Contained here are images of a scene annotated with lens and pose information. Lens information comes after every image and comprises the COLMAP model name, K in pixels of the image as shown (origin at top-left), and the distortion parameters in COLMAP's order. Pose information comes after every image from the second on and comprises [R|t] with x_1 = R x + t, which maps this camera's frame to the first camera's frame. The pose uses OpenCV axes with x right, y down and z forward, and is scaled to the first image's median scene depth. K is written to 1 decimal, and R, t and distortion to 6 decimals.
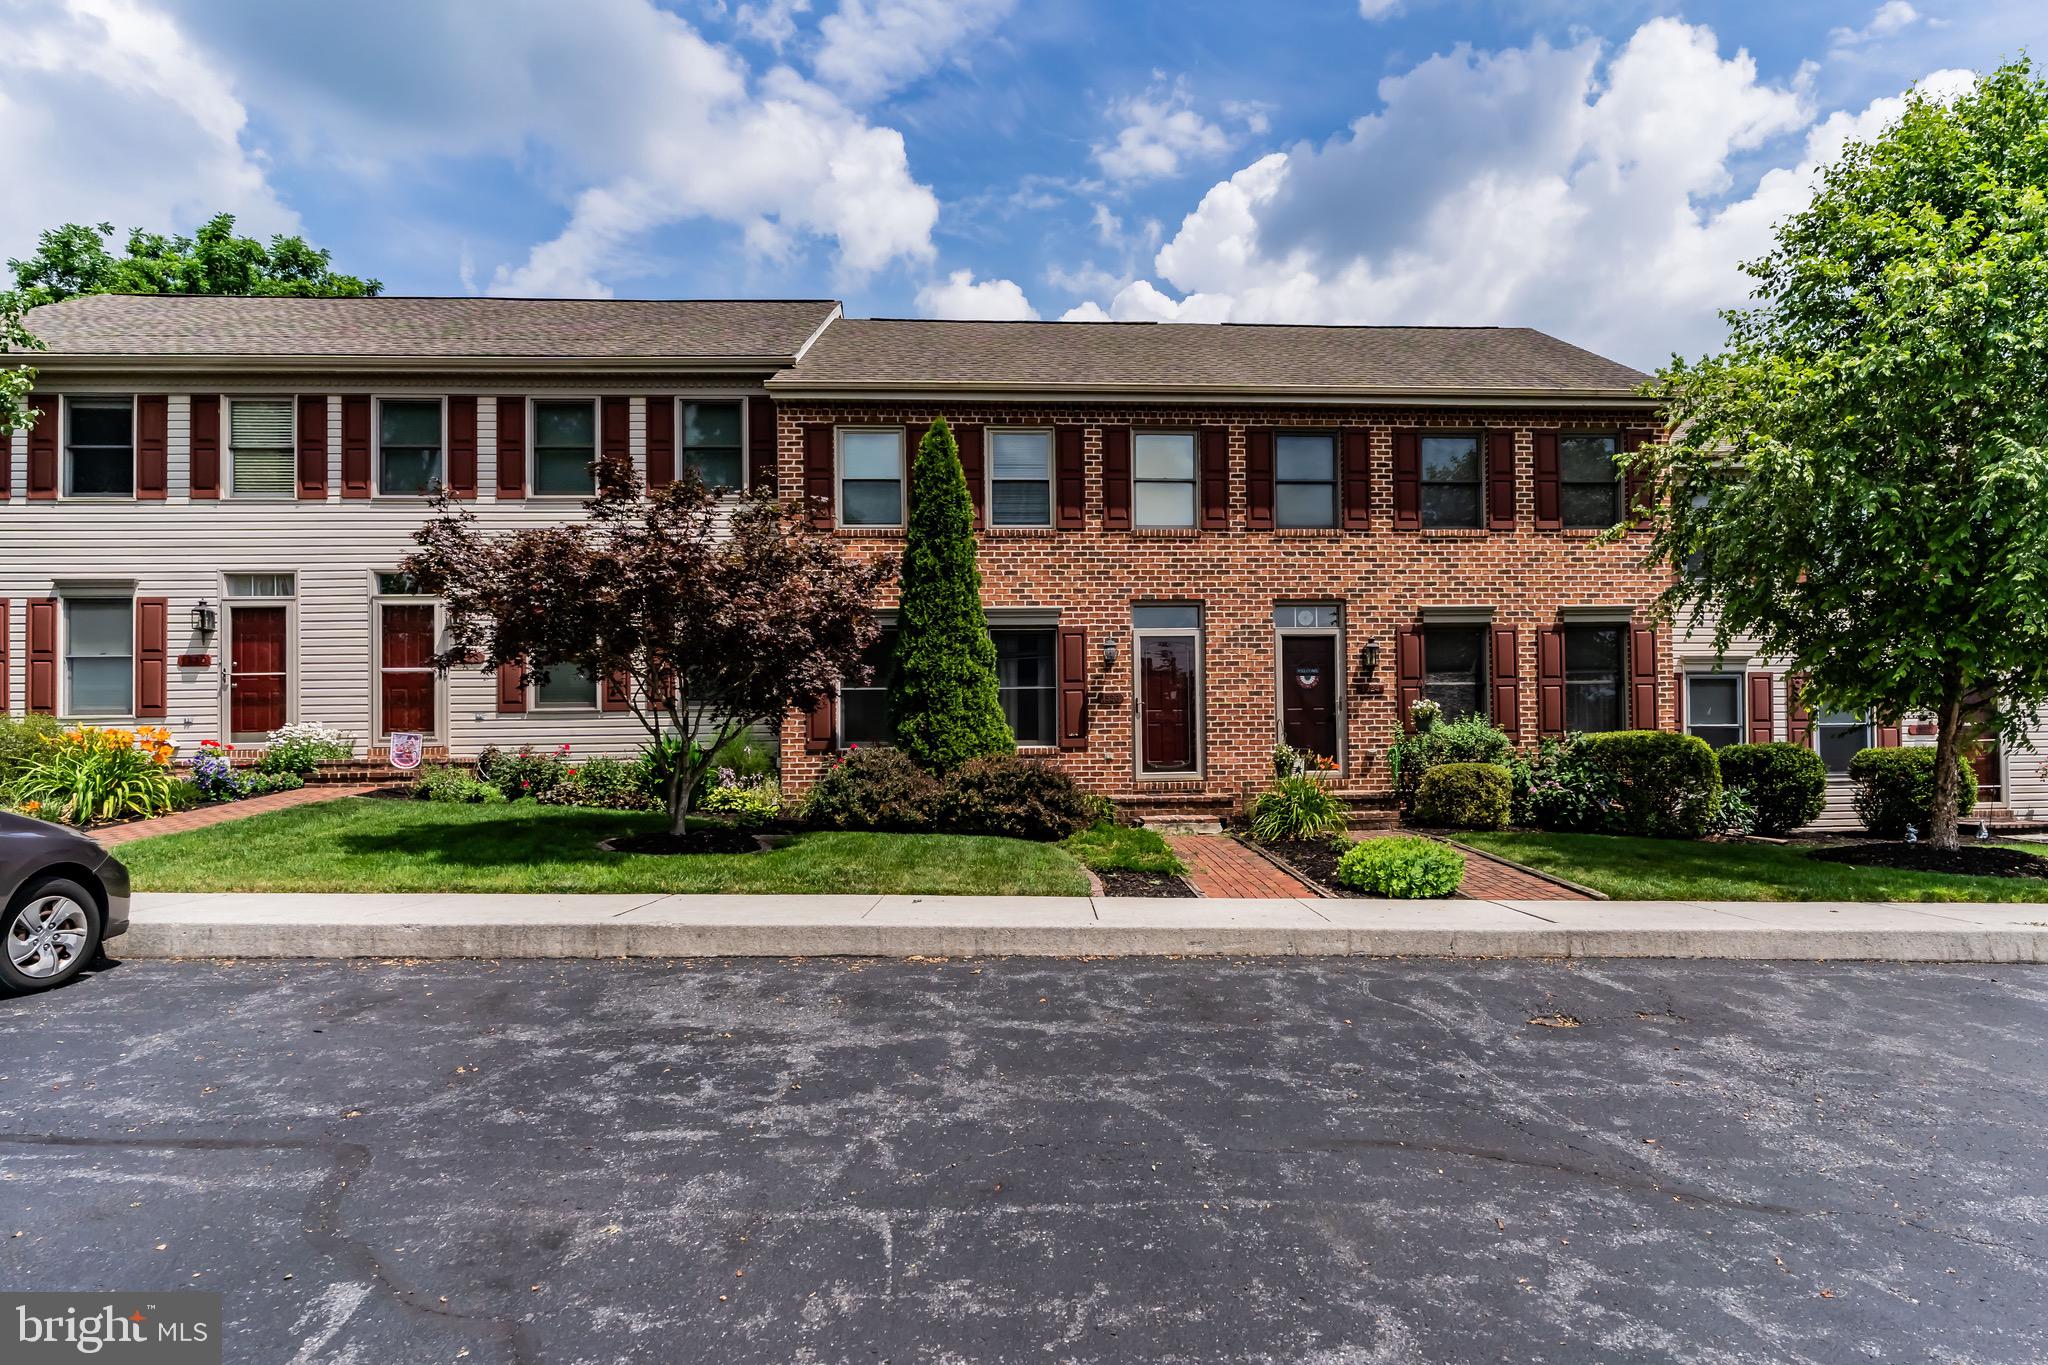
lens RADIAL K [[1039.7, 0, 1018.1], [0, 1039.7, 675.8], [0, 0, 1]] dist [-0.000196, 0.000146]
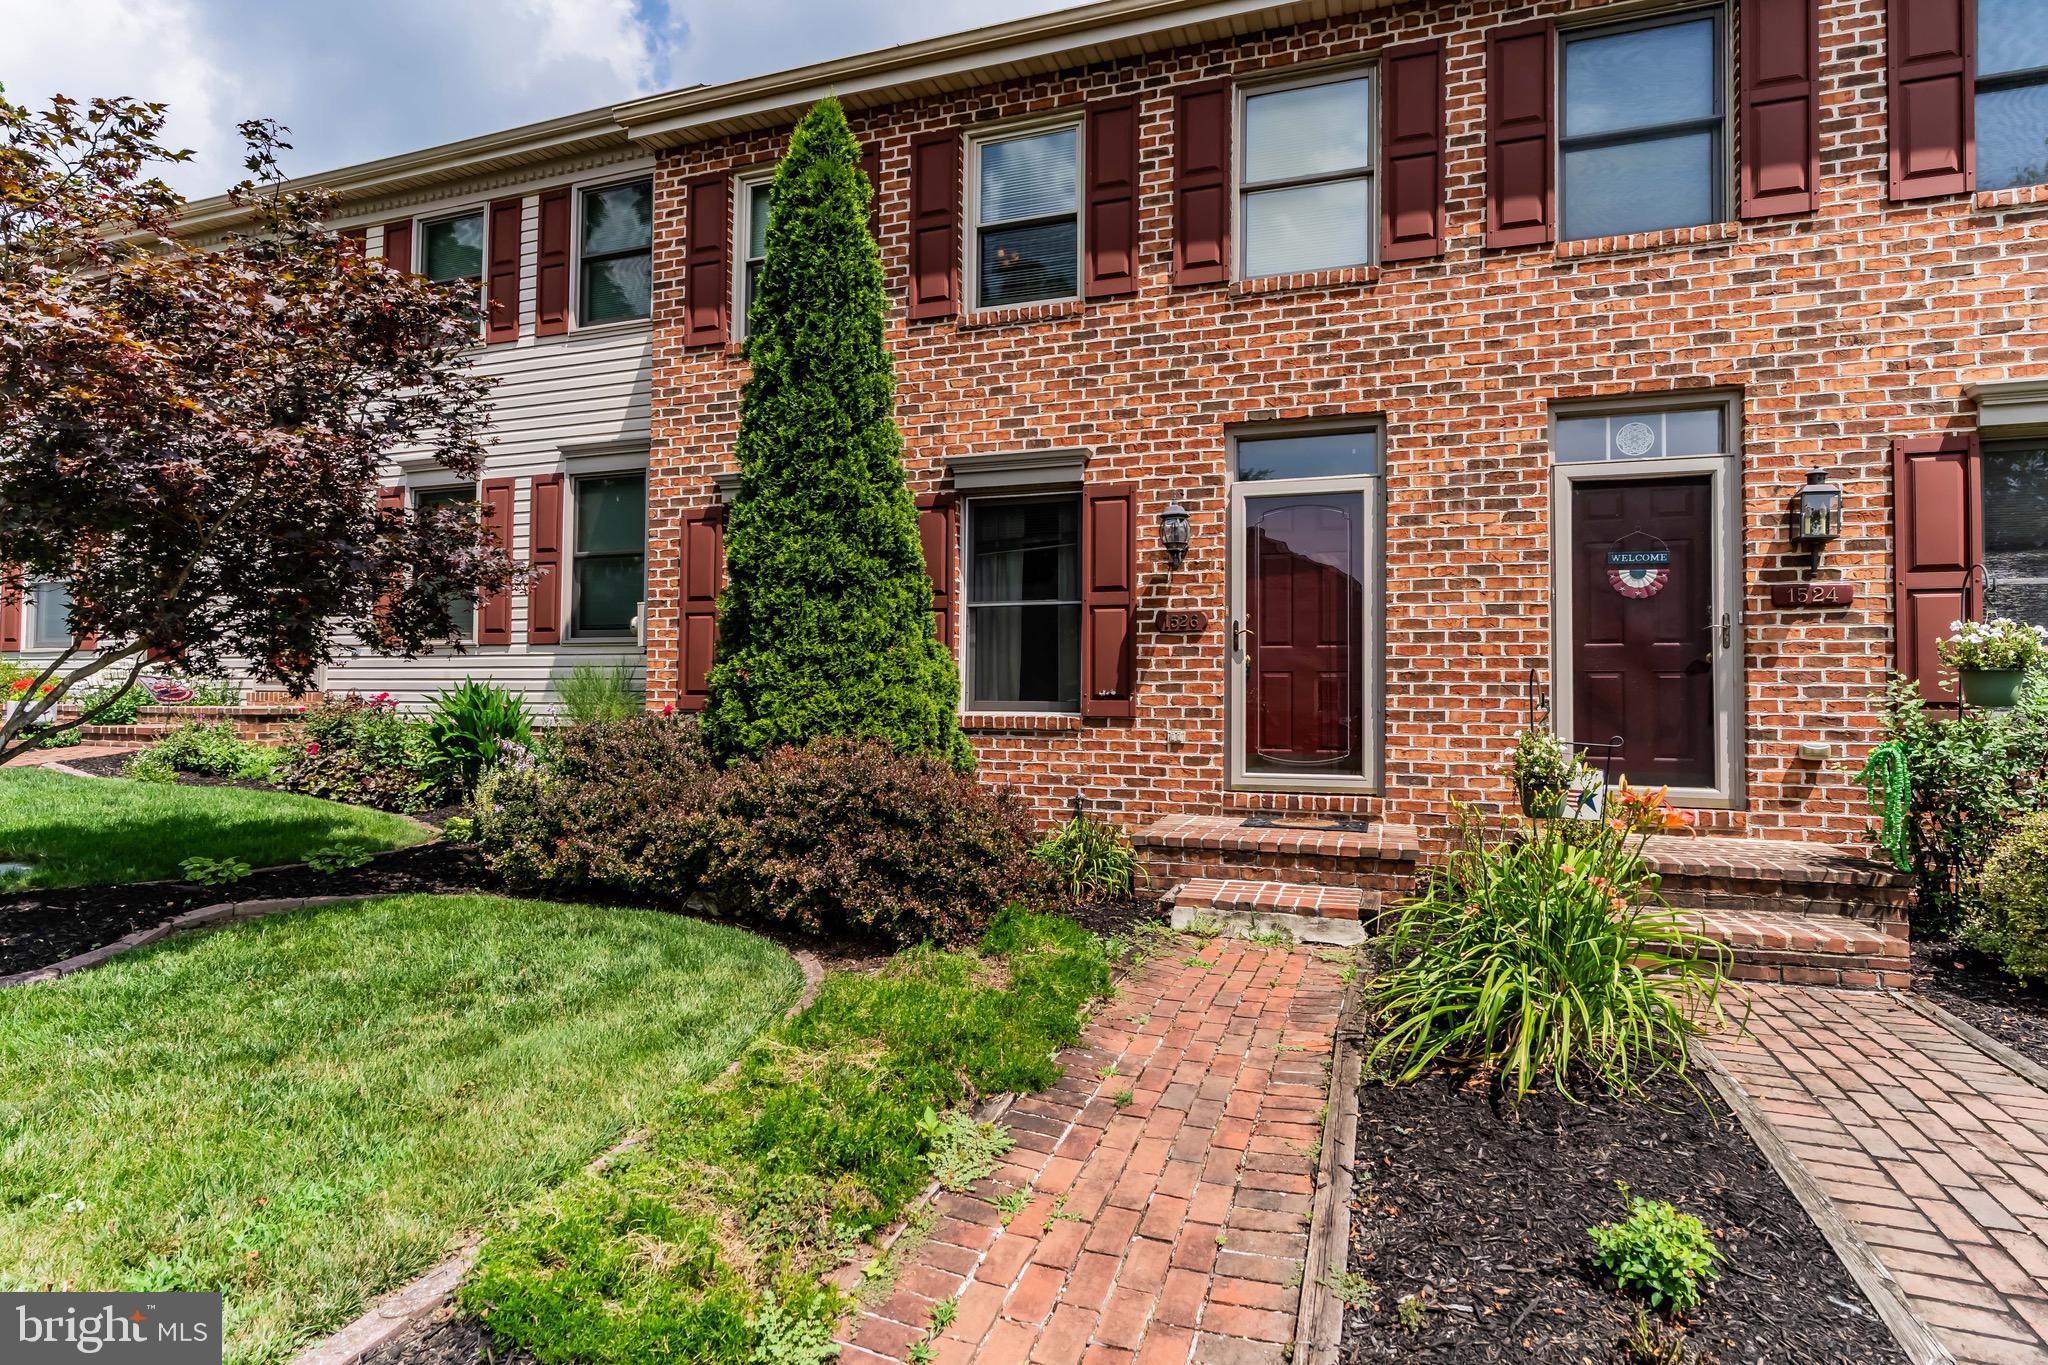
lens RADIAL K [[964.8, 0, 1019.9], [0, 964.8, 639.8], [0, 0, 1]] dist [-0.003651, 0.000778]
pose [[0.936257, 0.000860, -0.351315, 0.178422], [0.007772, 0.999702, 0.023160, 0.018689], [0.351230, -0.024414, 0.935971, 0.530858]]
